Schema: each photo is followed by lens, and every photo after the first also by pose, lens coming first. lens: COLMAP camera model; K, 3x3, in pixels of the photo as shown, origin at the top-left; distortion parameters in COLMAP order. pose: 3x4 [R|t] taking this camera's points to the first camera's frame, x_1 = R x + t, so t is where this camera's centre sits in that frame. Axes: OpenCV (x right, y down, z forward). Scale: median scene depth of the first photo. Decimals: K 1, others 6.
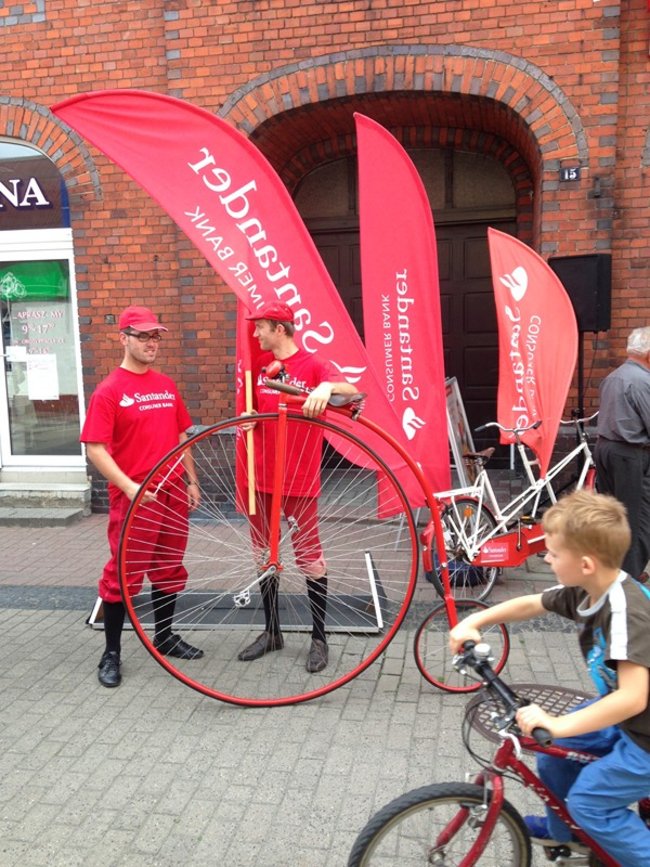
lens RADIAL K [[812.9, 0, 325.0], [0, 812.9, 433.5], [0, 0, 1]] dist [0.020581, -0.171451]
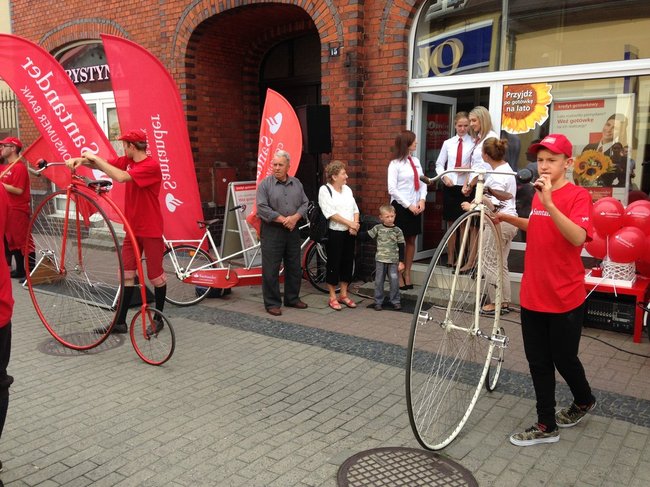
lens RADIAL K [[609.4, 0, 325.0], [0, 609.4, 243.5], [0, 0, 1]] dist [0.020581, -0.171451]
pose [[0.926600, 0.076557, -0.368173, 0.899781], [-0.071650, 0.997064, 0.027001, 0.016823], [0.369159, 0.001361, 0.929365, -0.102486]]
